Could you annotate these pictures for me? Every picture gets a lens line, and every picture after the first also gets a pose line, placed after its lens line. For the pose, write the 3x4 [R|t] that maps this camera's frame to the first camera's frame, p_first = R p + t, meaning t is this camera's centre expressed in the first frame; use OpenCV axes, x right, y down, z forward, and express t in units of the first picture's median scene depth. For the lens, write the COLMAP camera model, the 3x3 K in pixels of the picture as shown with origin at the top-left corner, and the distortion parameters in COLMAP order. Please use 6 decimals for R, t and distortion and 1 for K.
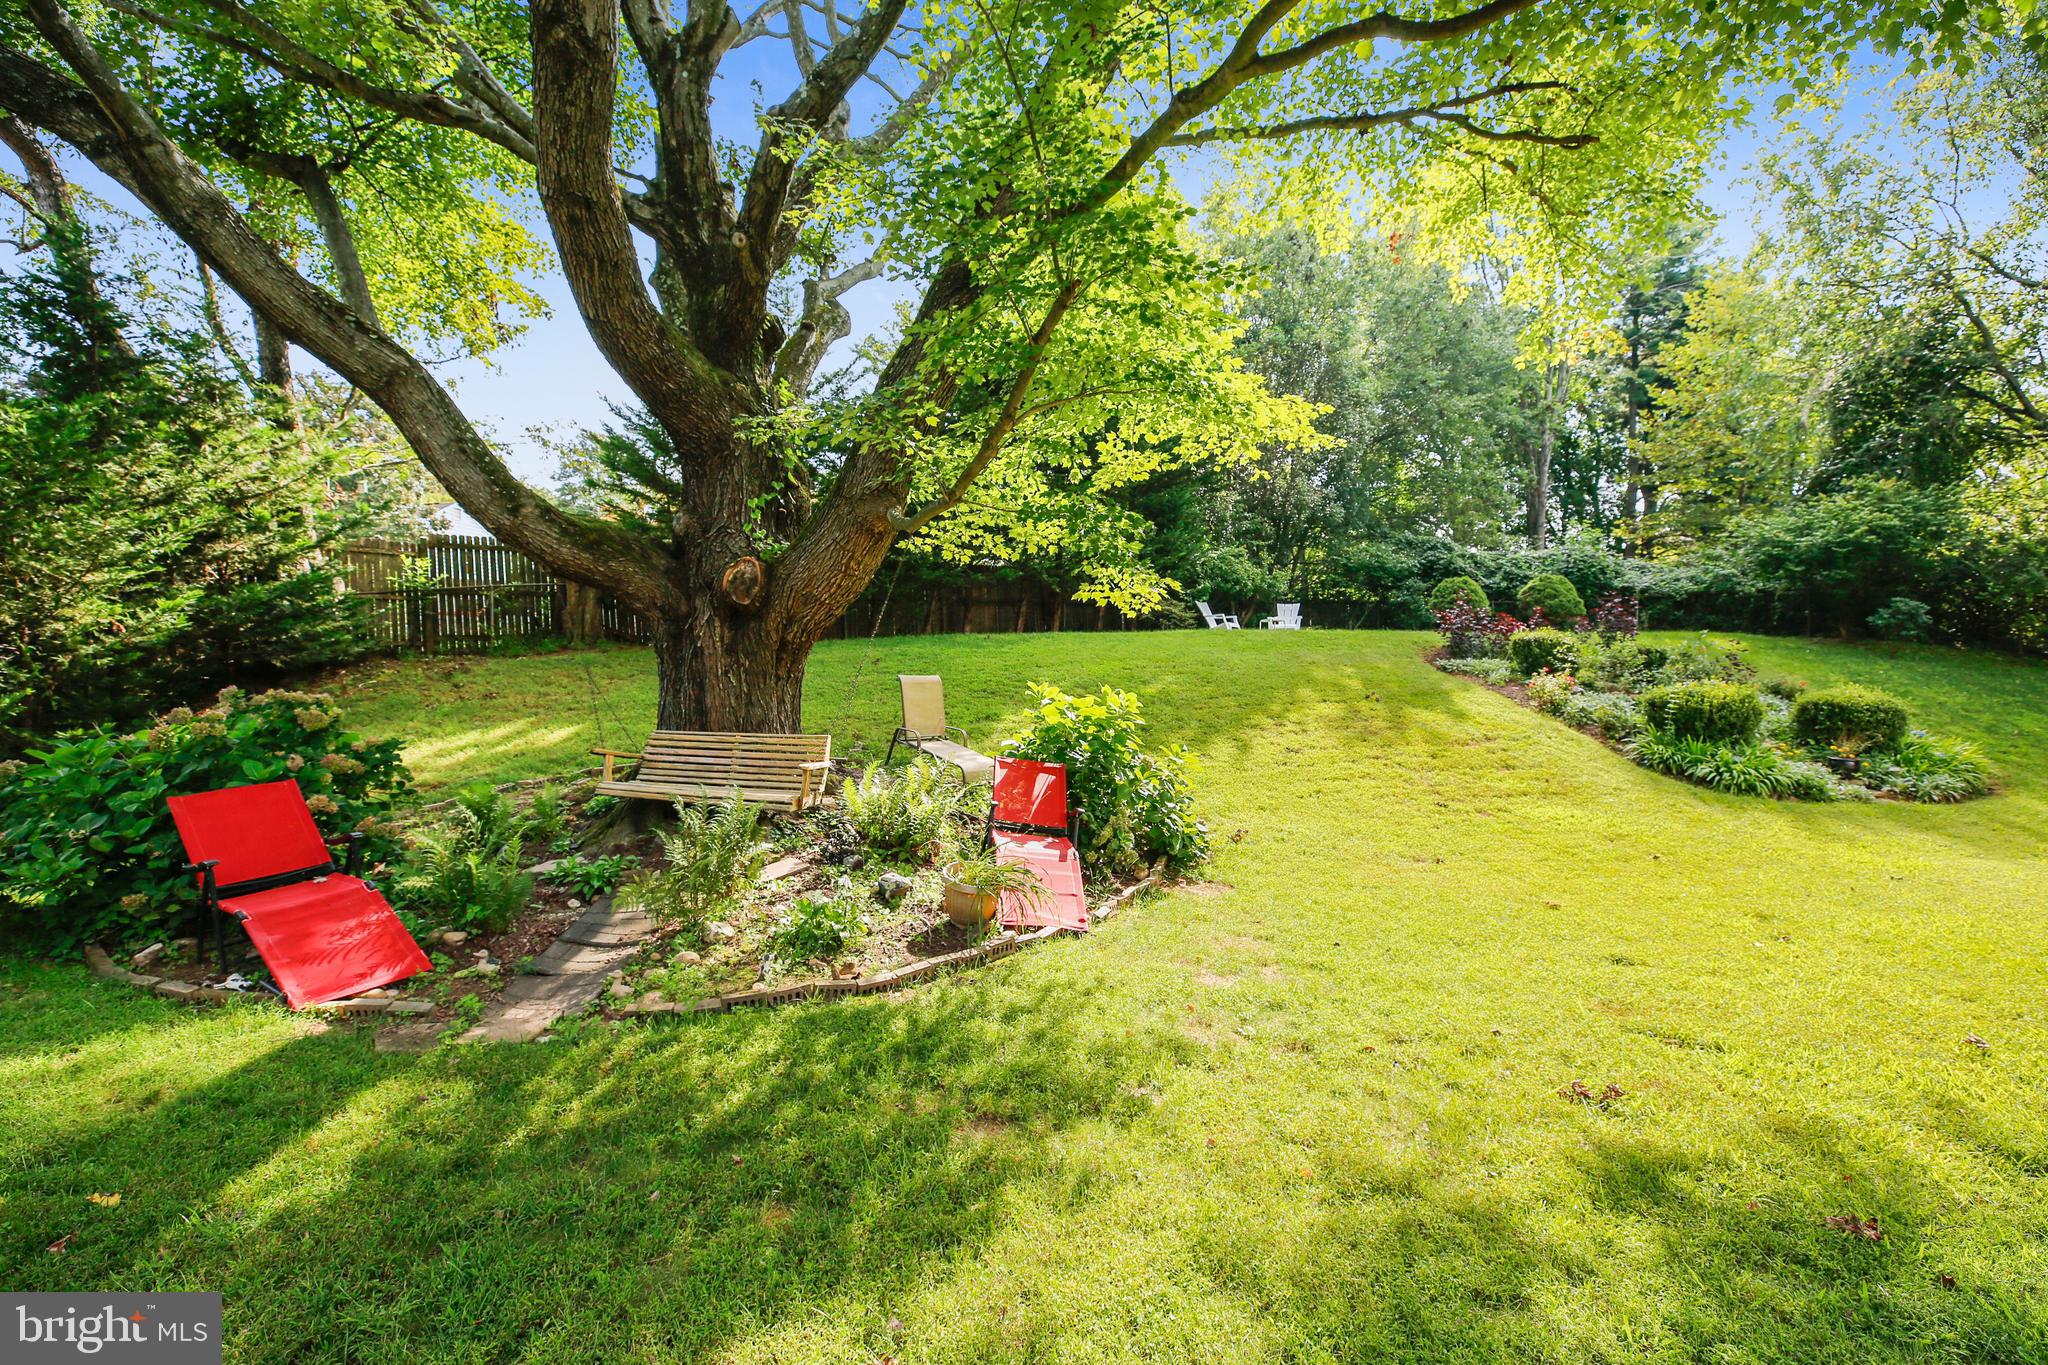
lens RADIAL K [[906.7, 0, 1016.9], [0, 906.7, 674.4], [0, 0, 1]] dist [0.022390, -0.010577]
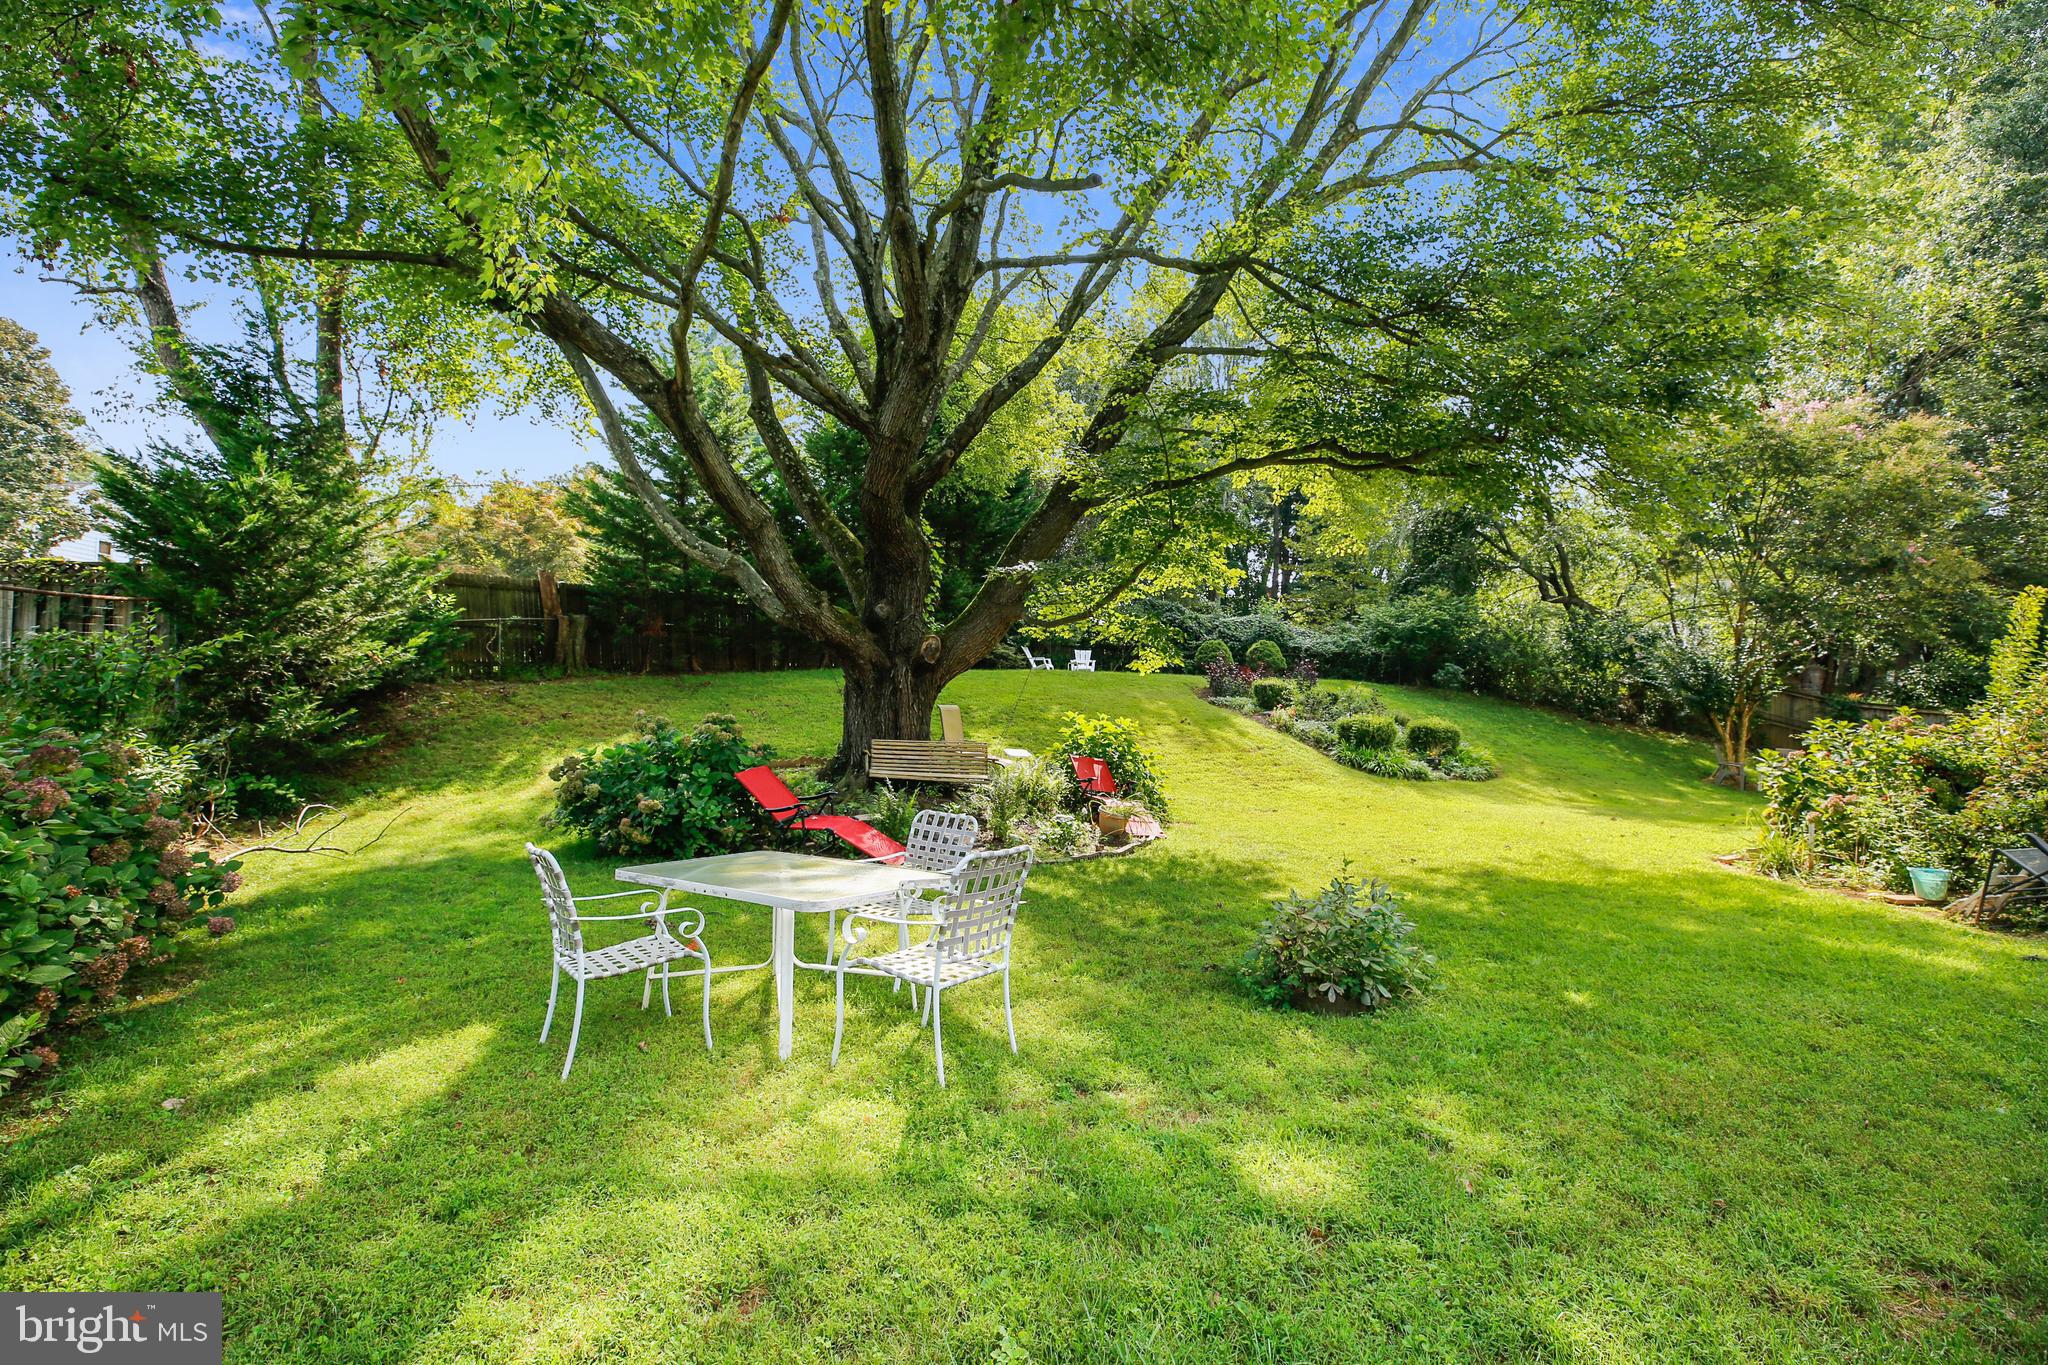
lens RADIAL K [[906.7, 0, 1016.9], [0, 906.7, 674.4], [0, 0, 1]] dist [0.022390, -0.010577]
pose [[0.940635, 0.025020, 0.338497, -0.564042], [-0.016385, 0.999464, -0.028345, -0.009959], [-0.339025, 0.021116, 0.940540, -0.480889]]
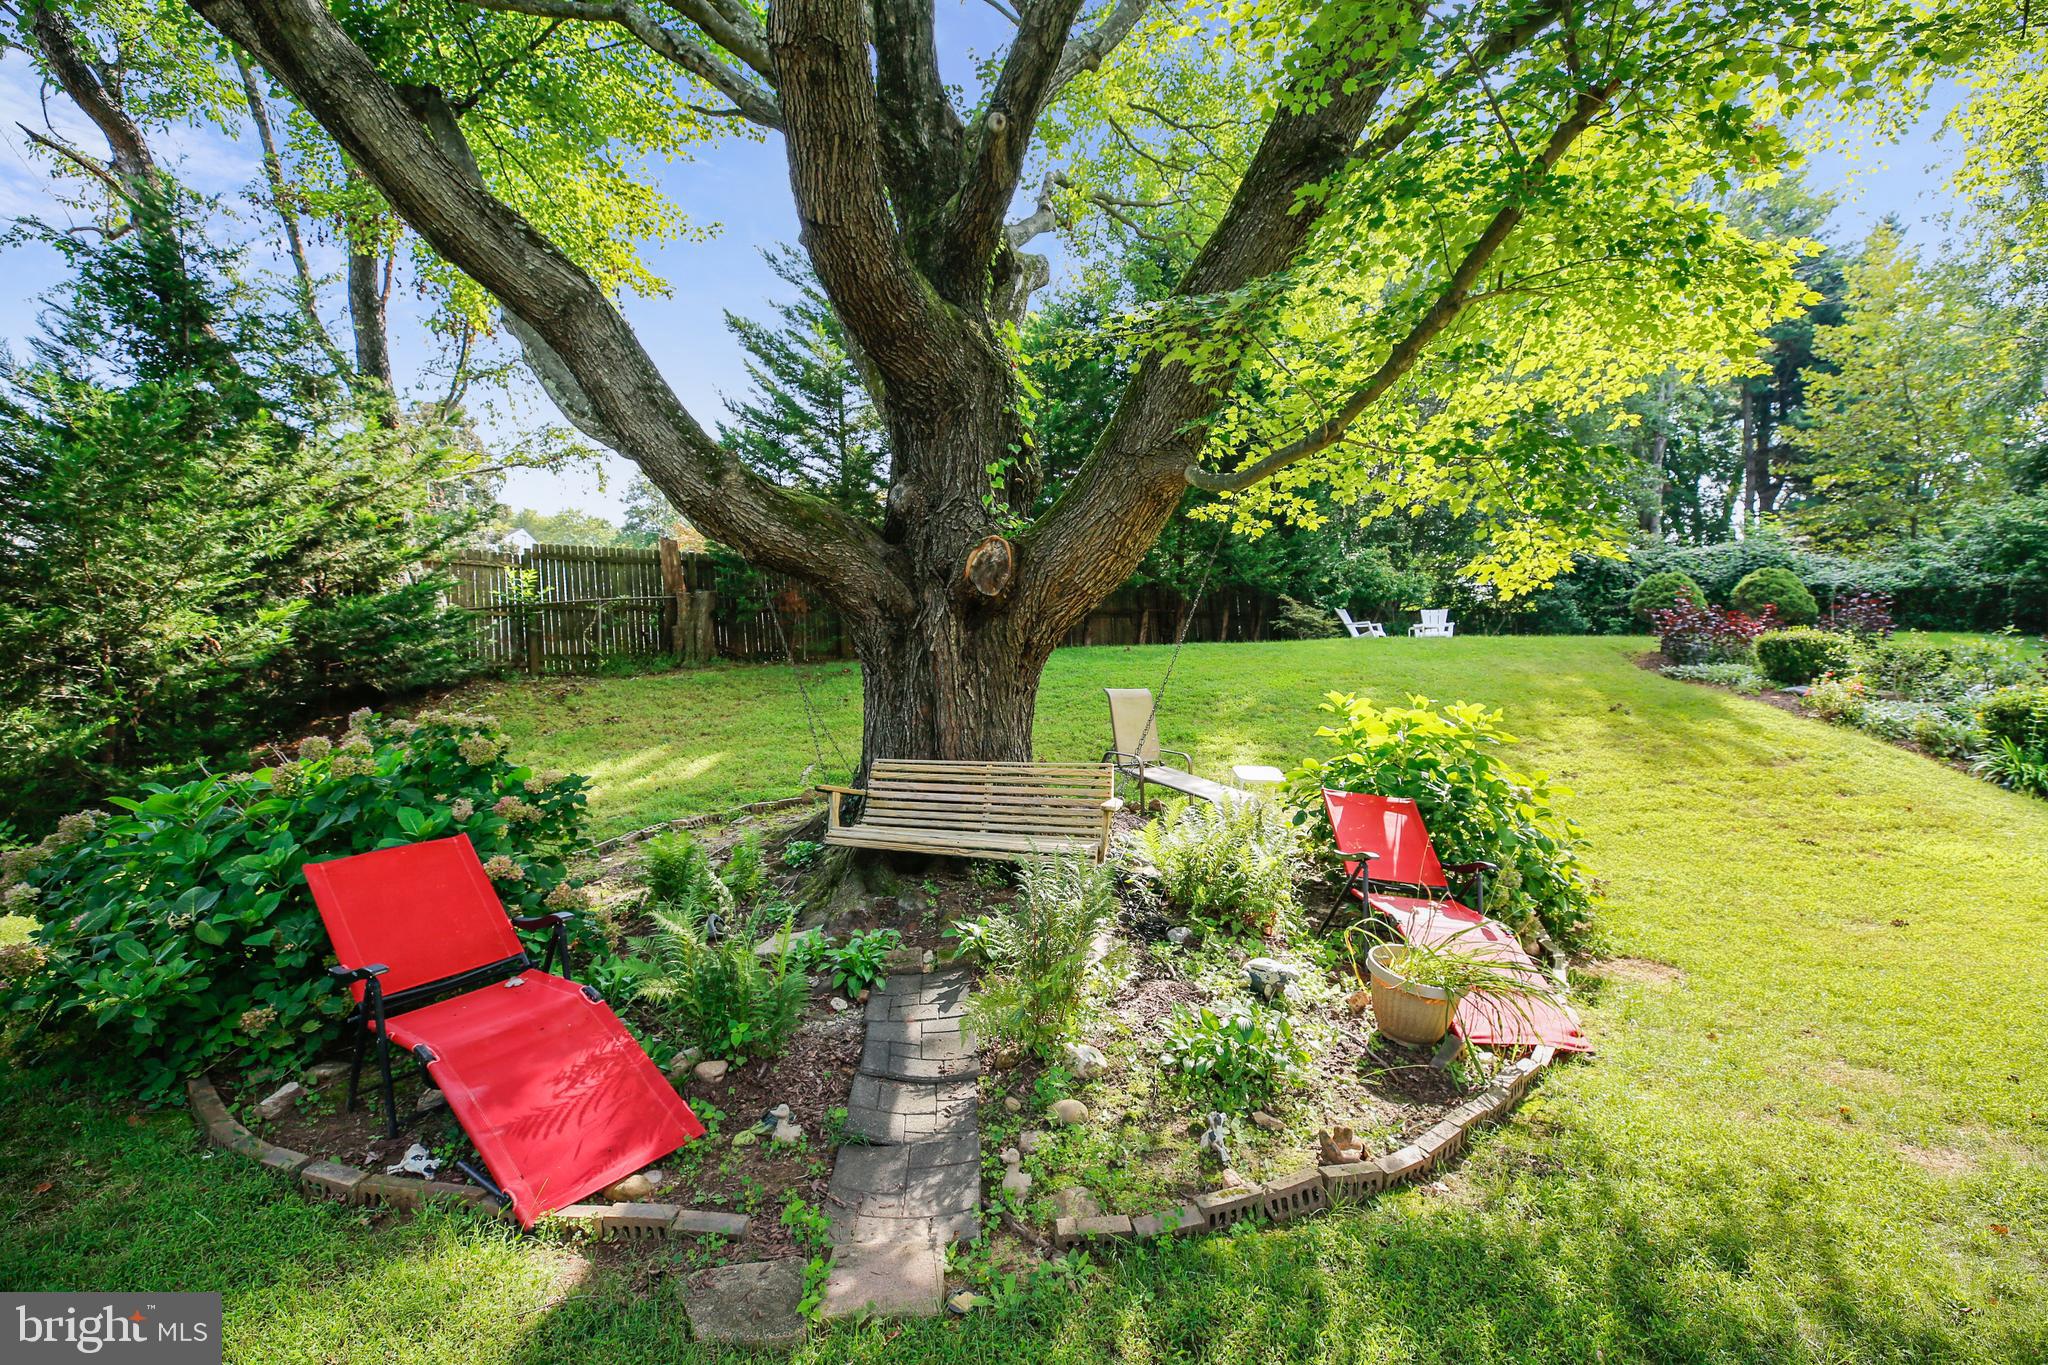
lens RADIAL K [[906.7, 0, 1016.9], [0, 906.7, 674.4], [0, 0, 1]] dist [0.022390, -0.010577]
pose [[0.999034, -0.014269, -0.041558, -0.195816], [0.013296, 0.999633, -0.023591, 0.006973], [0.041879, 0.023015, 0.998858, 0.179075]]
